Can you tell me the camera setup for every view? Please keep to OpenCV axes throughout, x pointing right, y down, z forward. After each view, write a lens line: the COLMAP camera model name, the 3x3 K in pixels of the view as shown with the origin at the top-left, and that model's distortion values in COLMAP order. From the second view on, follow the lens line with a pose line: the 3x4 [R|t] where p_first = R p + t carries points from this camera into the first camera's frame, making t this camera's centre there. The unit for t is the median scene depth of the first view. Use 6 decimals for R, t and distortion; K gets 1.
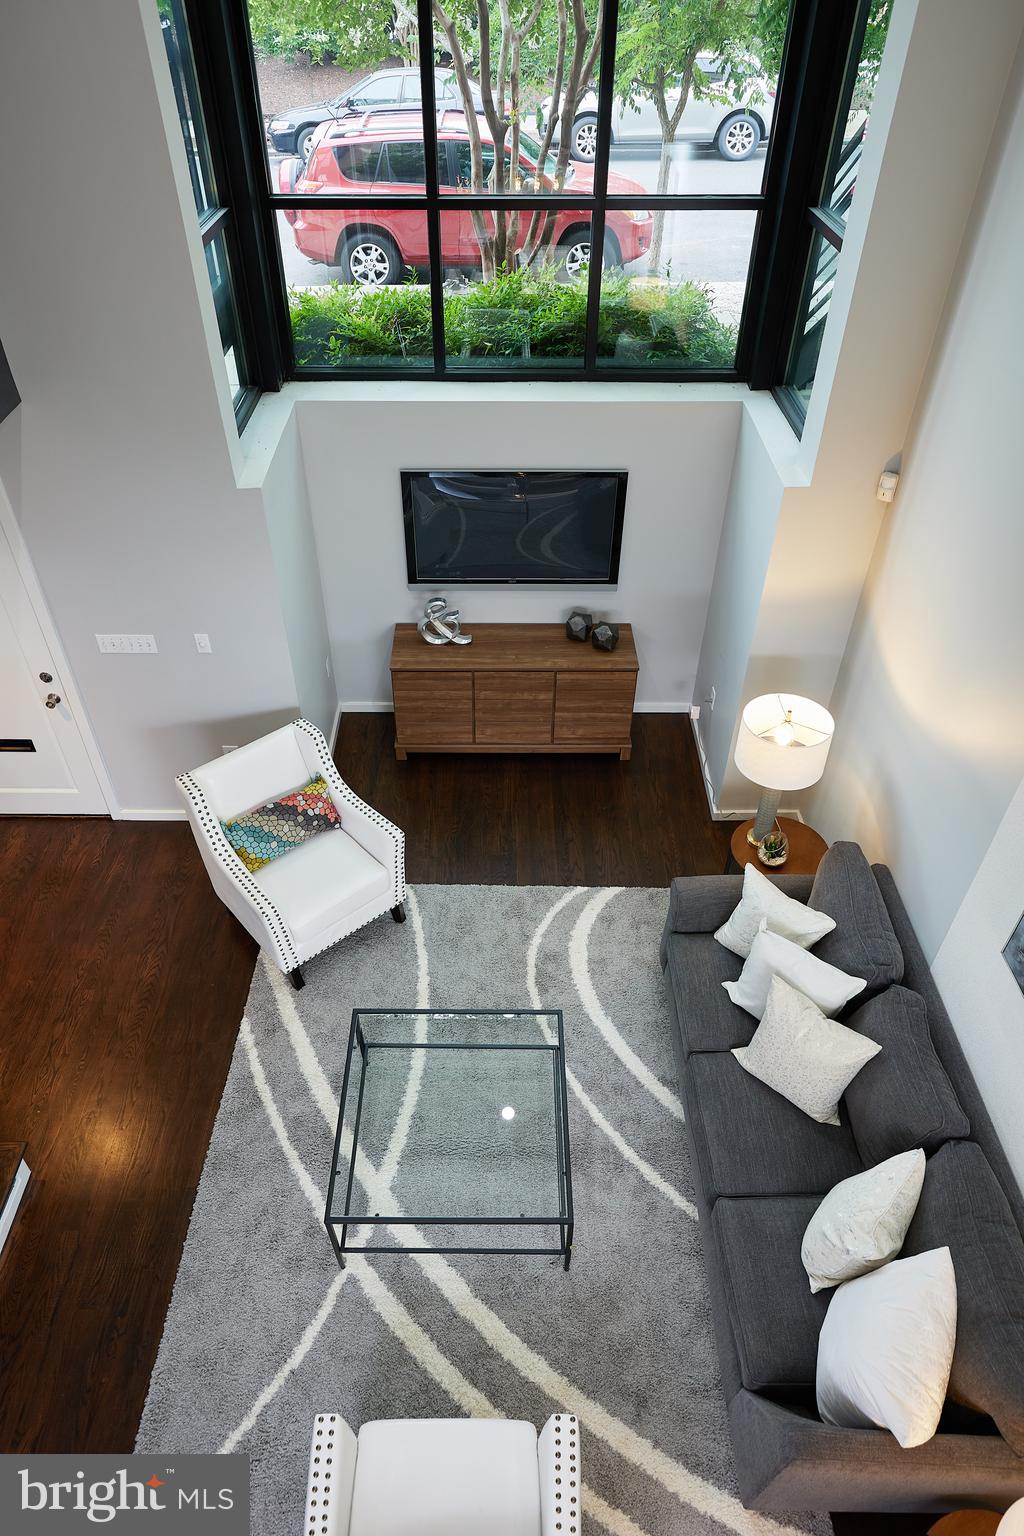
lens RADIAL K [[938.0, 0, 501.9], [0, 938.0, 764.6], [0, 0, 1]] dist [-0.001705, -0.000064]
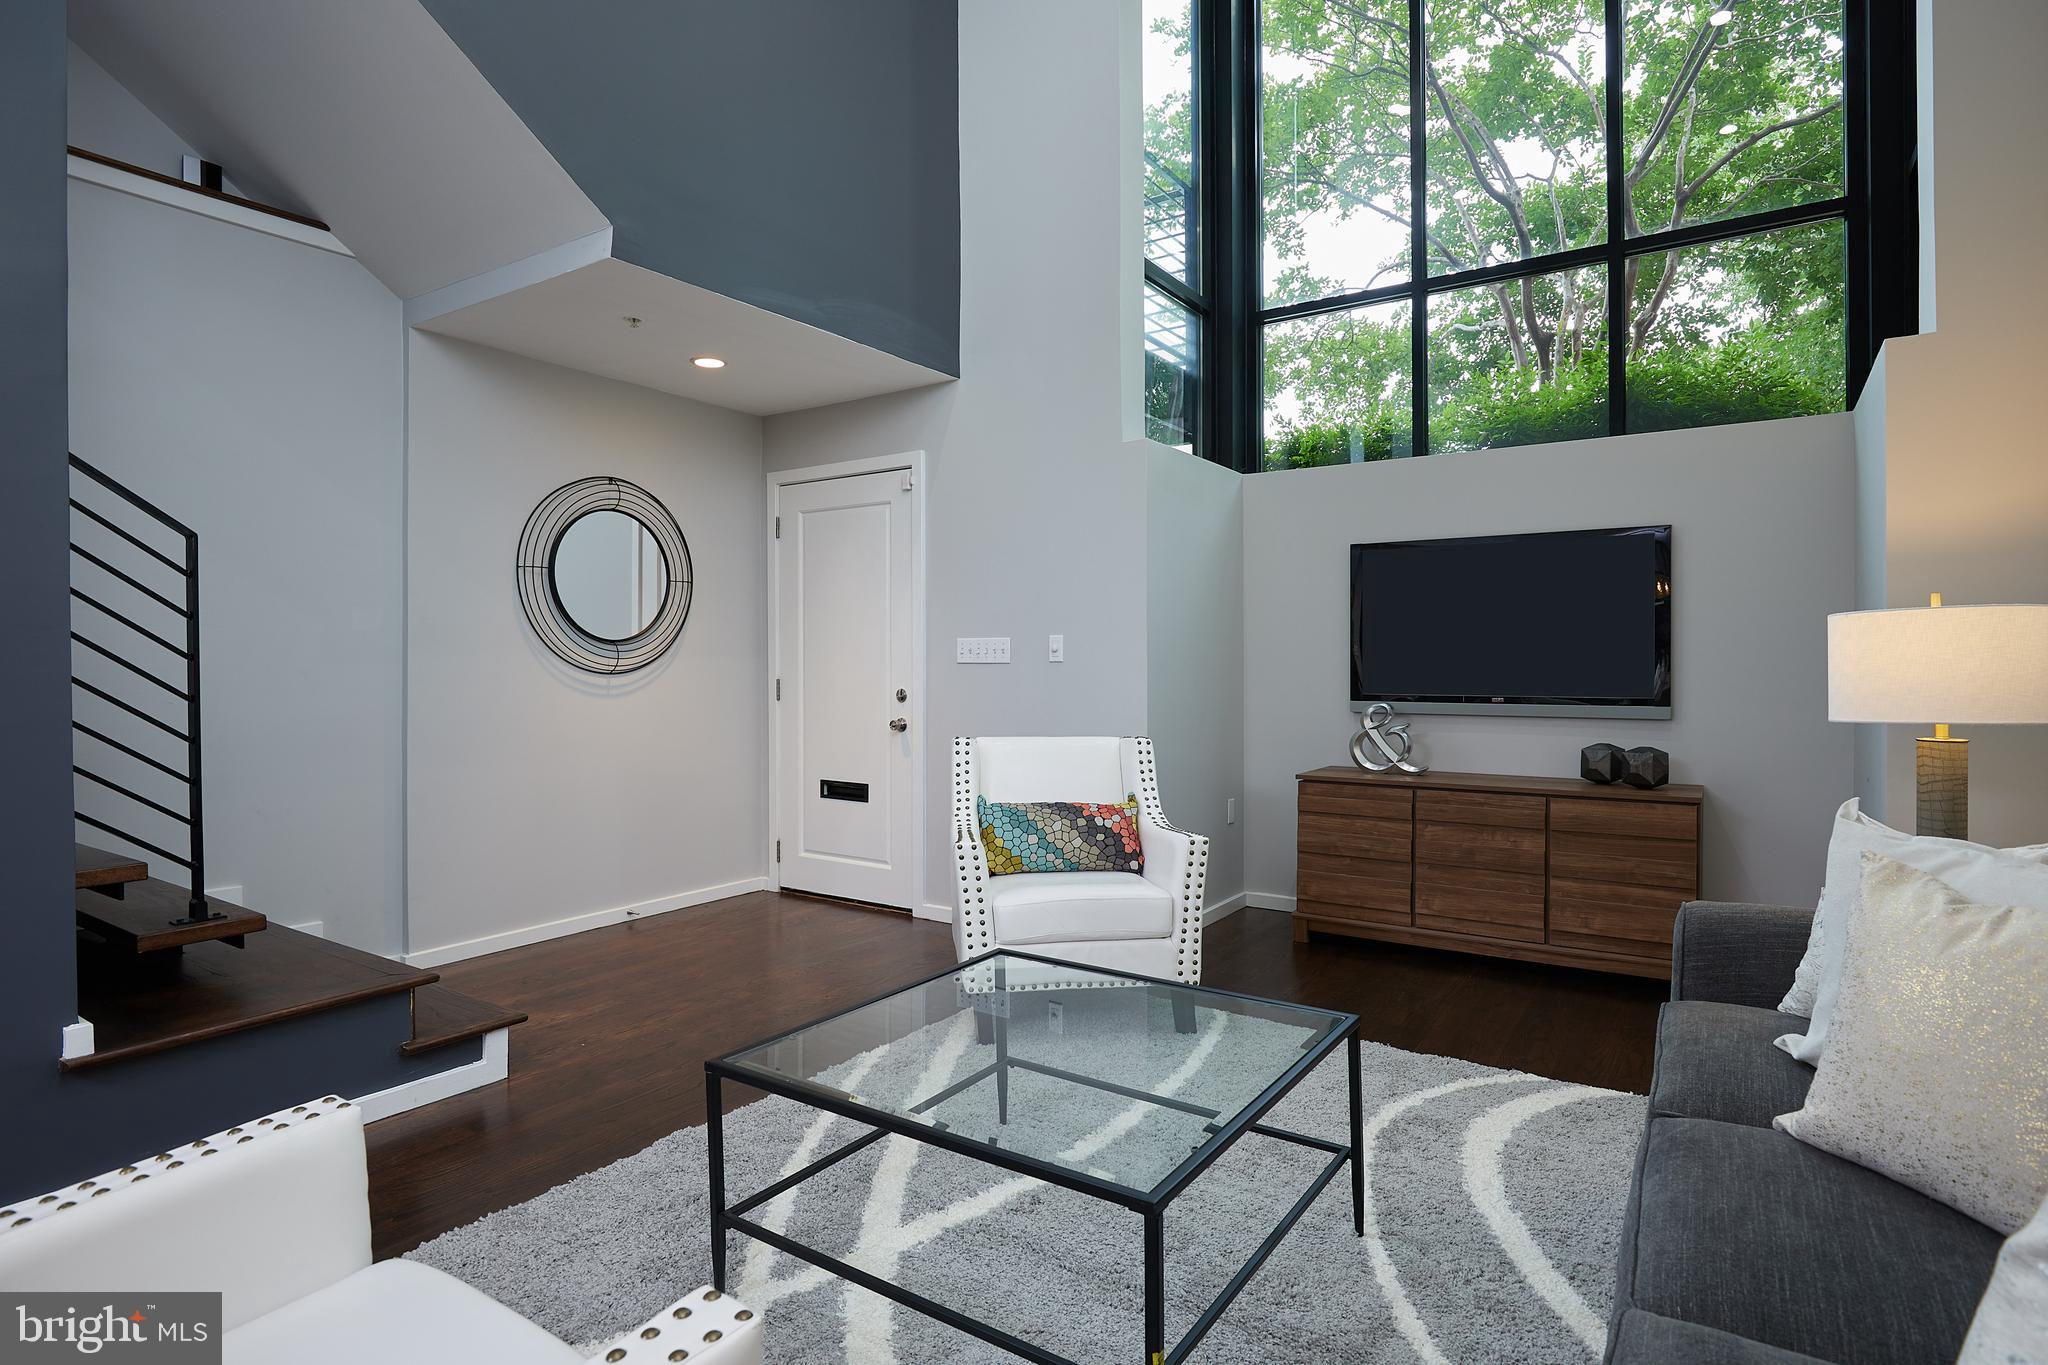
lens RADIAL K [[1049.0, 0, 1041.3], [0, 1049.0, 674.8], [0, 0, 1]] dist [-0.026452, -0.000293]
pose [[0.834146, -0.000315, -0.551543, 0.177215], [-0.361634, 0.754730, -0.547360, 0.385634], [0.416439, 0.656035, 0.629441, 0.399981]]
